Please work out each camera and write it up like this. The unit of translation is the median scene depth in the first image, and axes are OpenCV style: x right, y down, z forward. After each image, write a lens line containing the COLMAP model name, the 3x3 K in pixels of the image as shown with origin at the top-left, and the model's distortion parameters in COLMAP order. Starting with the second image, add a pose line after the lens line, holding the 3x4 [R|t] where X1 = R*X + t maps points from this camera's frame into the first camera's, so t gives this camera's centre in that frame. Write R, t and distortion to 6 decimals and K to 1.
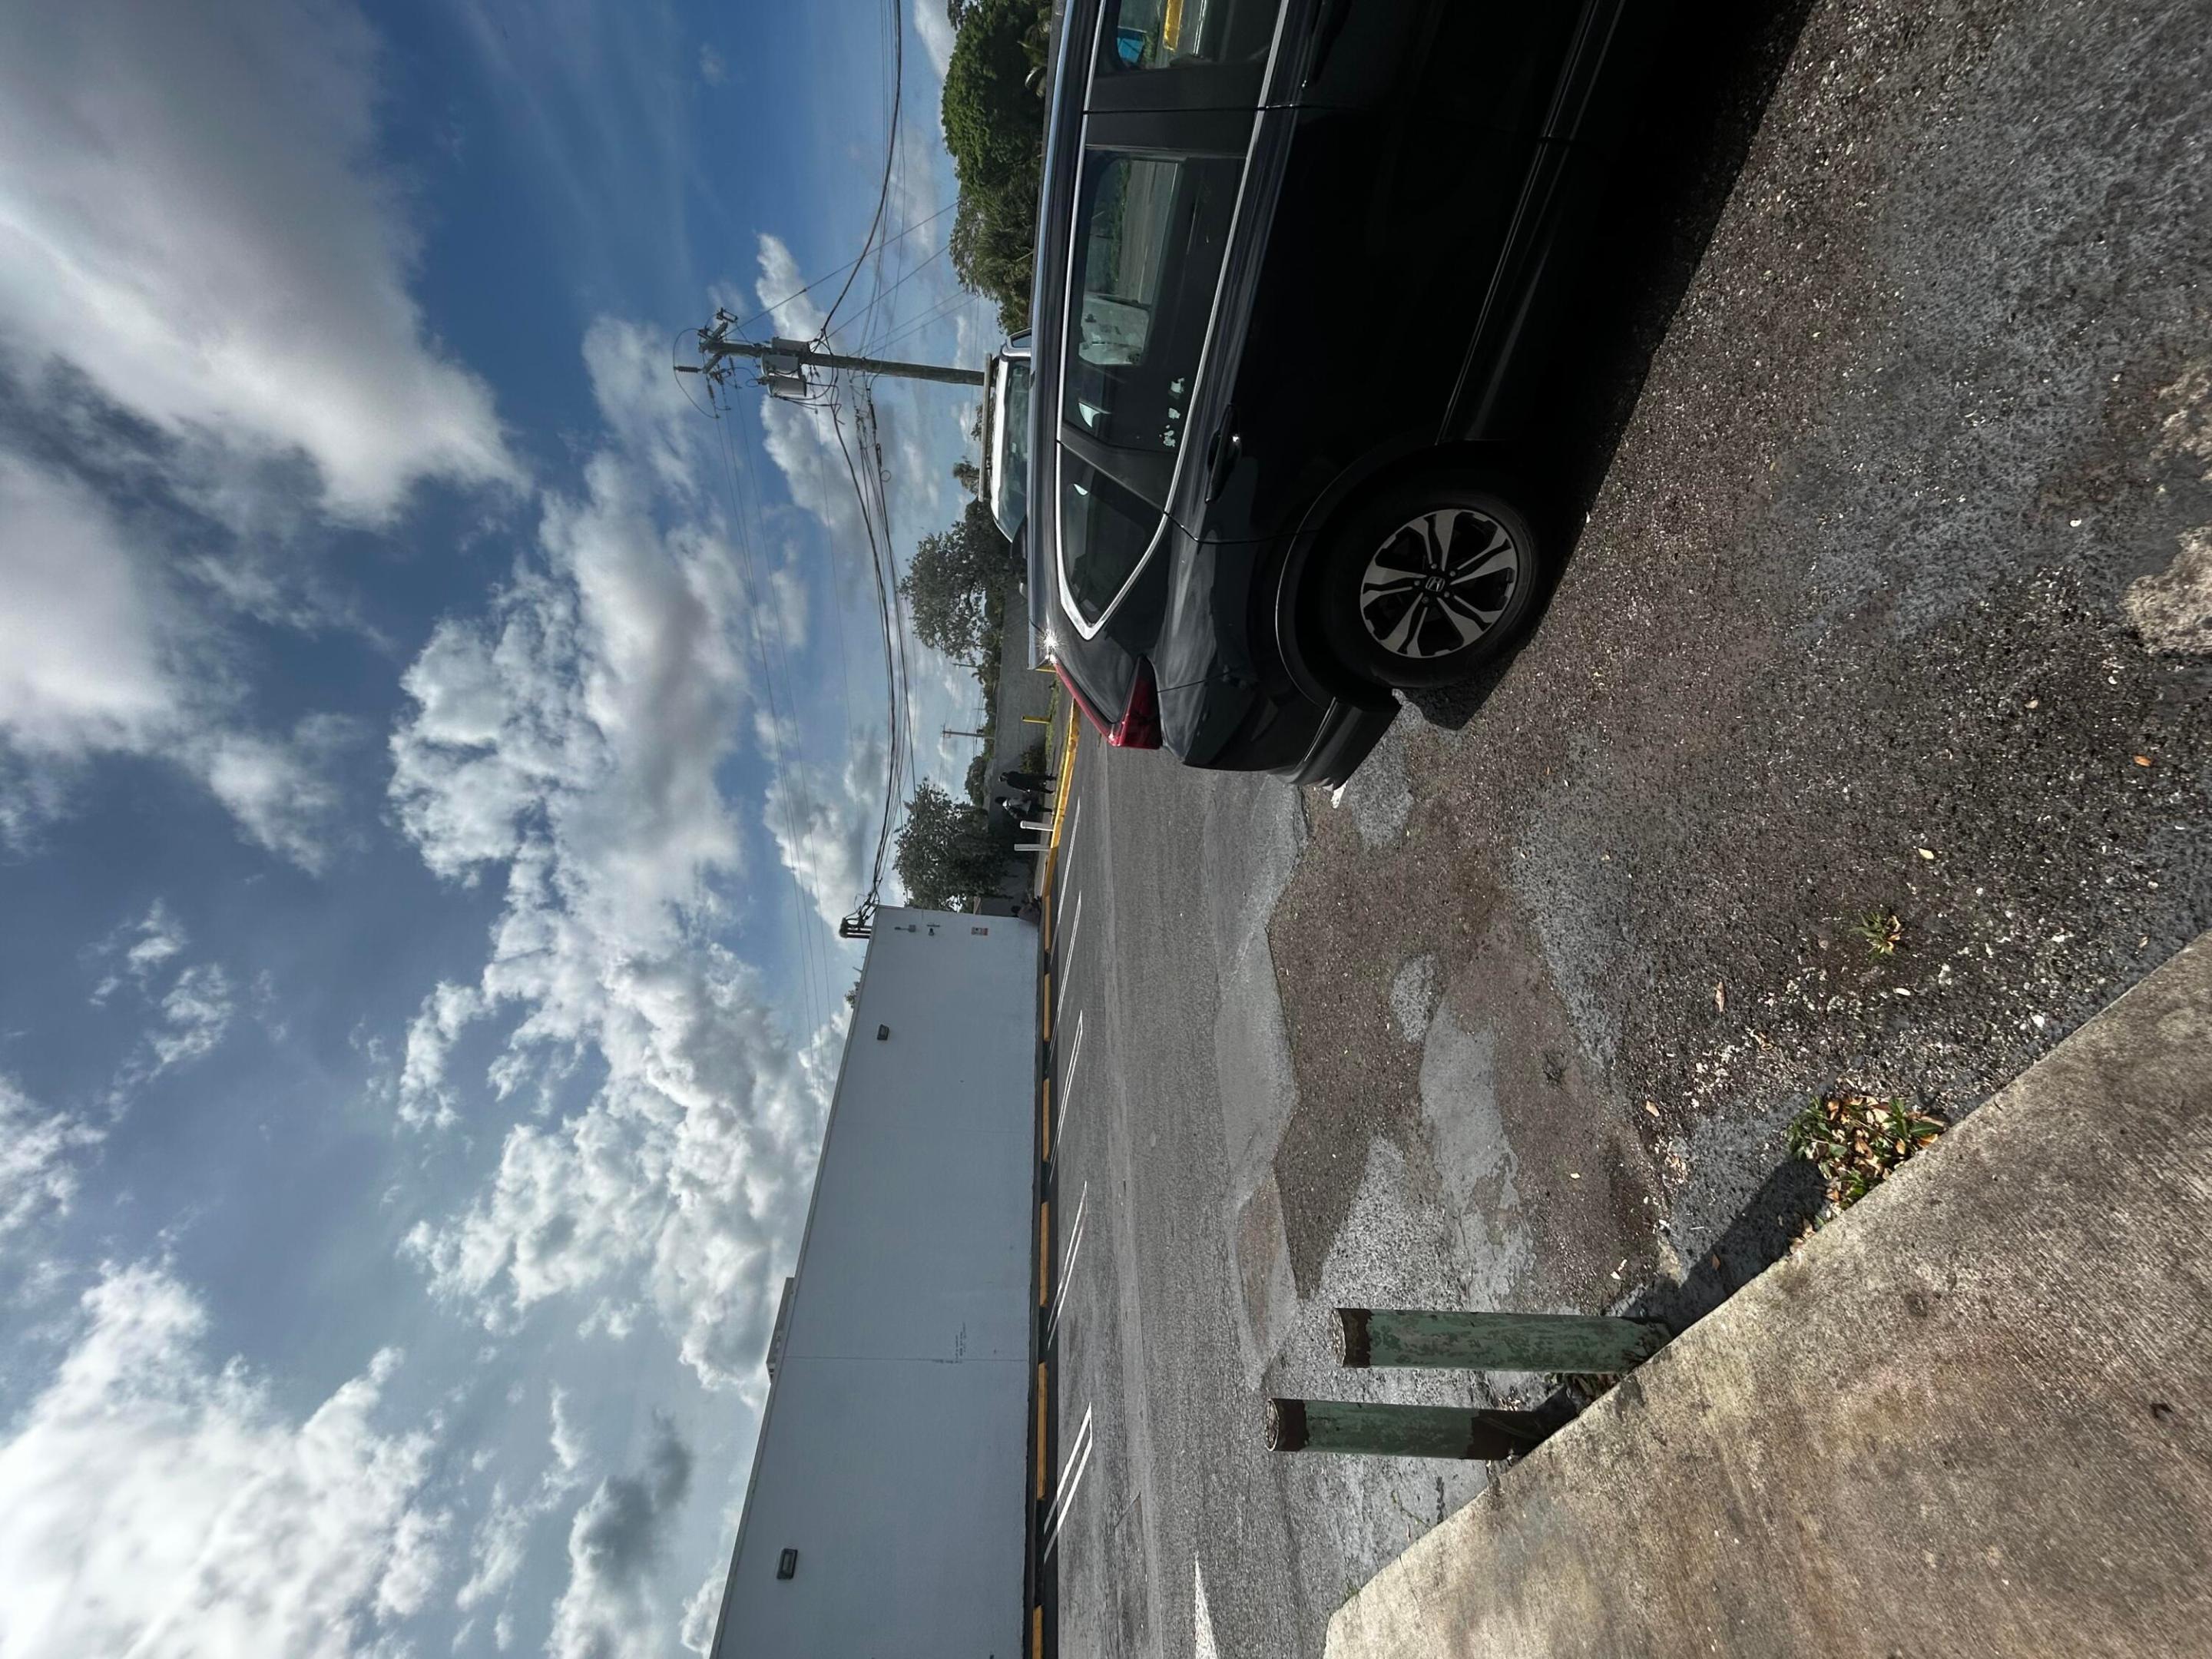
lens RADIAL K [[893.3, 0, 1105.2], [0, 893.3, 823.0], [0, 0, 1]] dist [0.002956, -0.001737]
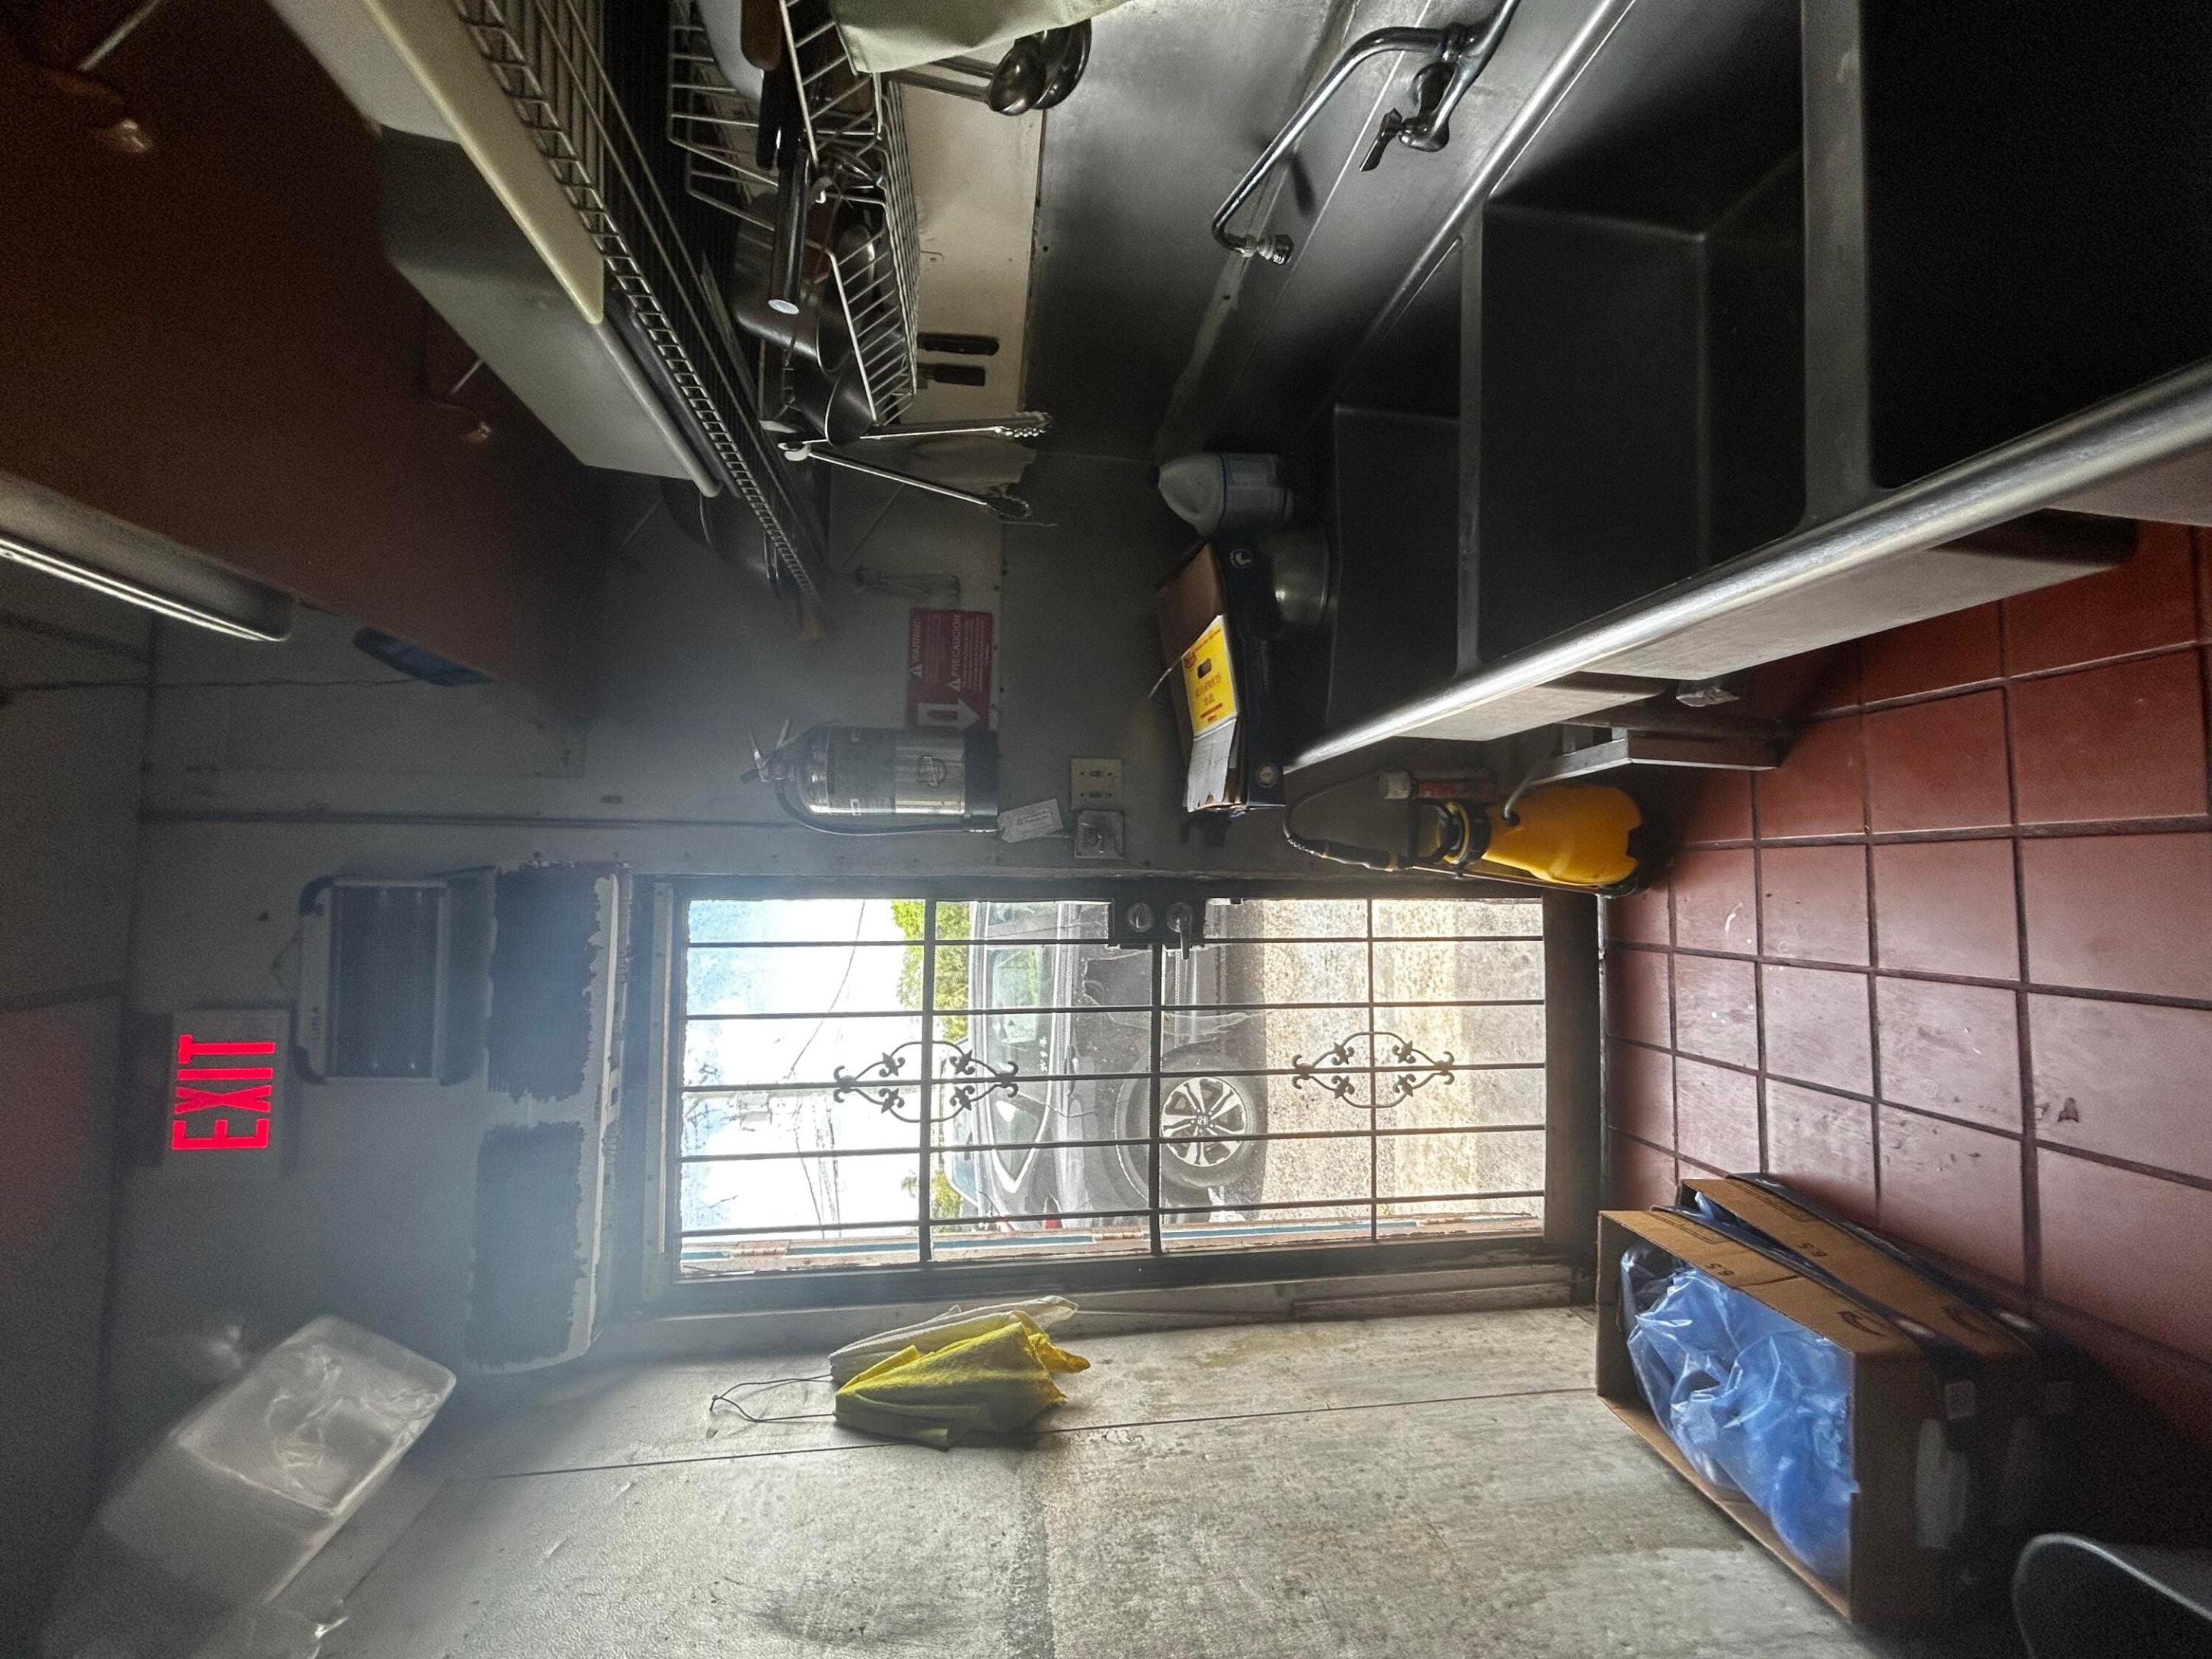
lens RADIAL K [[893.3, 0, 1105.2], [0, 893.3, 823.0], [0, 0, 1]] dist [0.002956, -0.001737]
pose [[0.987015, -0.122769, 0.103580, 0.063350], [0.160550, 0.734122, -0.659765, 0.433360], [0.004958, 0.667827, 0.744300, -0.711079]]
